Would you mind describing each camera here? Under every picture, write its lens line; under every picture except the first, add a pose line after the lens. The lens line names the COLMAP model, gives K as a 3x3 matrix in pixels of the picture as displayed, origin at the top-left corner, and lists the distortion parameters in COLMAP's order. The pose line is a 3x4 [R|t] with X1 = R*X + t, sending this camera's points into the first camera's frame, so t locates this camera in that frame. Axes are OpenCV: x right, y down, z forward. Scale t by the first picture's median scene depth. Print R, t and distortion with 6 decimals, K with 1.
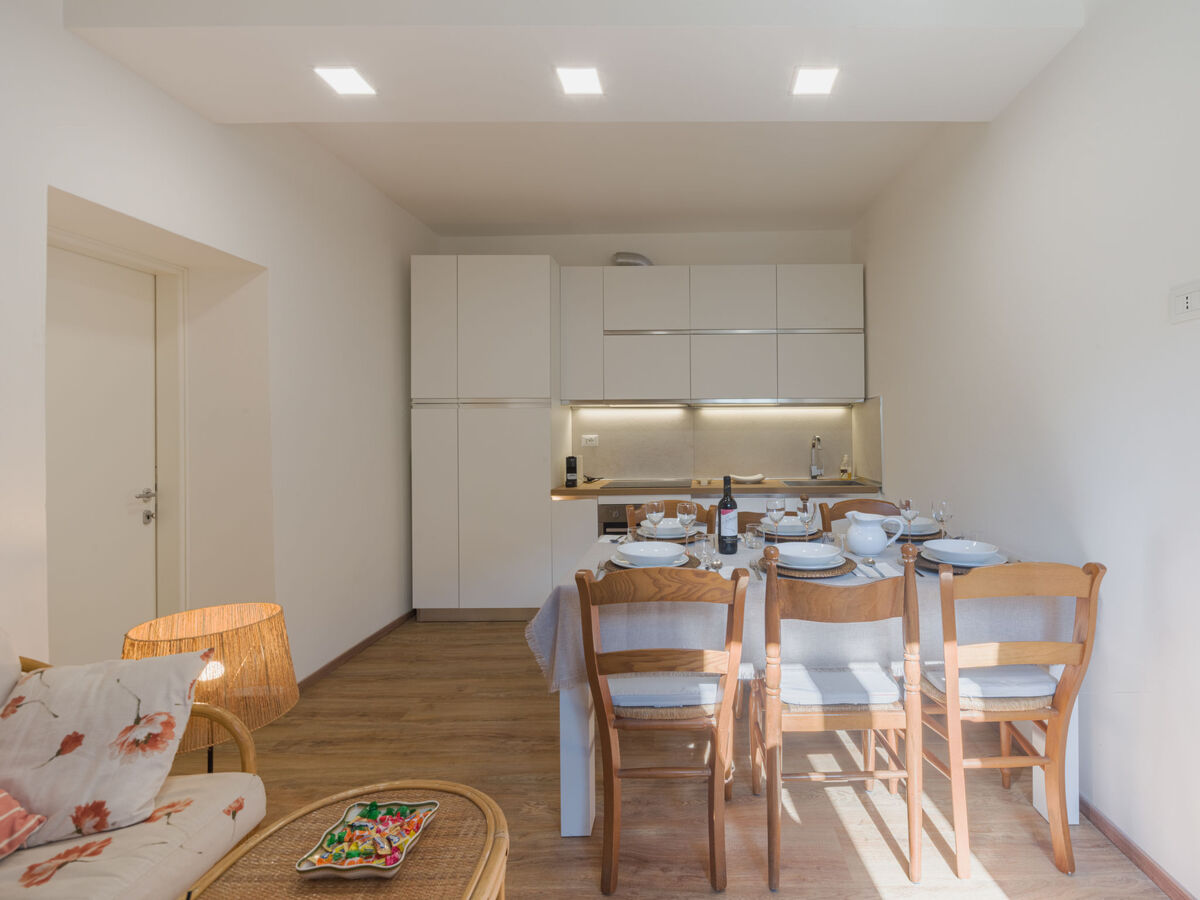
lens RADIAL K [[548.8, 0, 679.2], [0, 548.8, 449.9], [0, 0, 1]] dist [-0.001137, -0.000273]
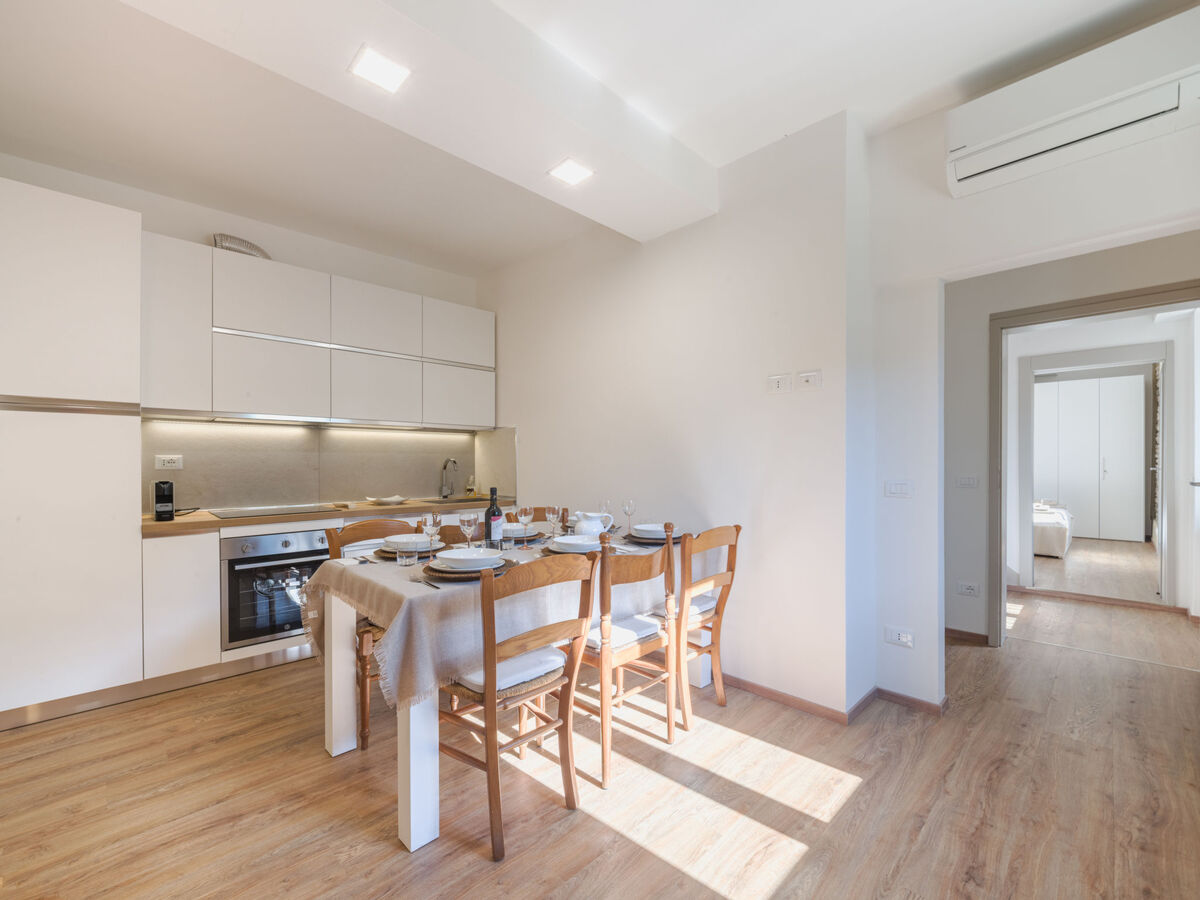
lens RADIAL K [[500.3, 0, 624.9], [0, 500.3, 484.4], [0, 0, 1]] dist [-0.000404, -0.000194]
pose [[0.709765, -0.026282, 0.703948, -0.231602], [0.016977, 0.999652, 0.020205, 0.012822], [-0.704234, -0.002390, 0.709964, 0.038154]]
